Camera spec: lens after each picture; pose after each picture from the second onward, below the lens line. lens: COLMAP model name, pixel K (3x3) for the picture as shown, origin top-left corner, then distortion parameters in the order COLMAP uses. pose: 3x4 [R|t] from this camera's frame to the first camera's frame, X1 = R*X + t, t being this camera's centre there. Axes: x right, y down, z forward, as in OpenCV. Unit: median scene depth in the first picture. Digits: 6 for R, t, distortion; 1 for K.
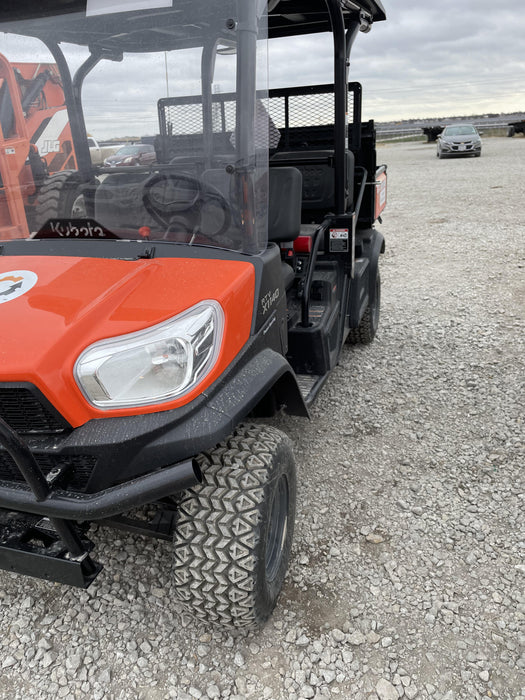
lens RADIAL K [[540.9, 0, 265.1], [0, 540.9, 354.3], [0, 0, 1]] dist [0.031893, -0.022769]
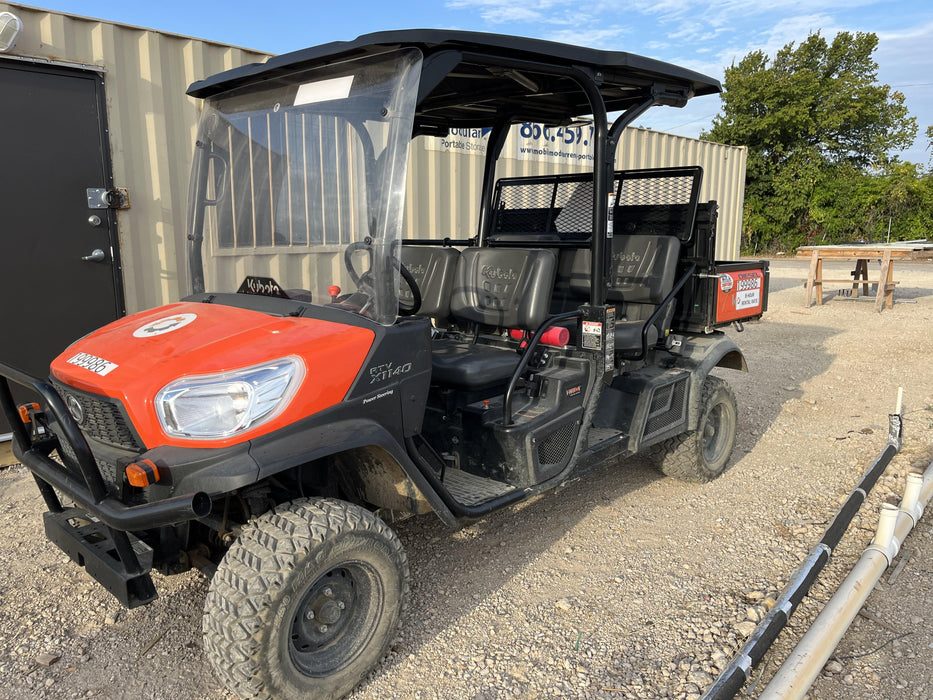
lens RADIAL K [[720.9, 0, 466.9], [0, 720.9, 348.0], [0, 0, 1]] dist [0.031893, -0.022769]
pose [[0.903587, 0.118485, -0.411694, 0.607844], [-0.197707, 0.967869, -0.155377, 0.027193], [0.380056, 0.221791, 0.897979, -0.094399]]
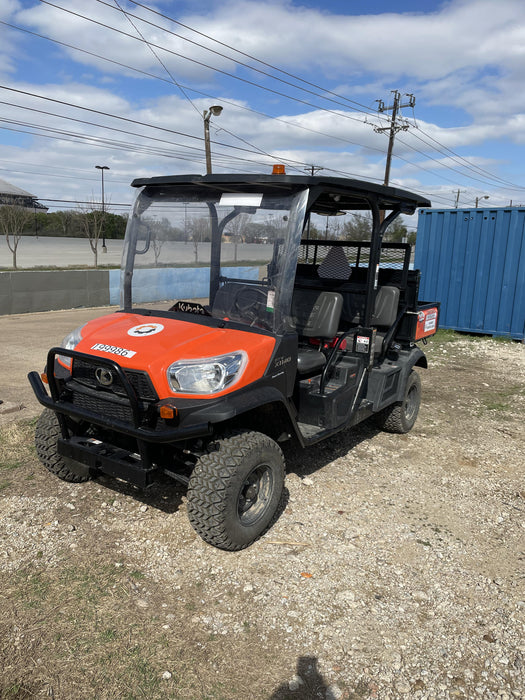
lens RADIAL K [[540.9, 0, 265.6], [0, 540.9, 352.1], [0, 0, 1]] dist [0.031893, -0.022769]
pose [[0.957395, 0.159079, -0.241017, 0.347293], [-0.205394, 0.961781, -0.181081, 0.184718], [0.202999, 0.222869, 0.953478, -0.636530]]
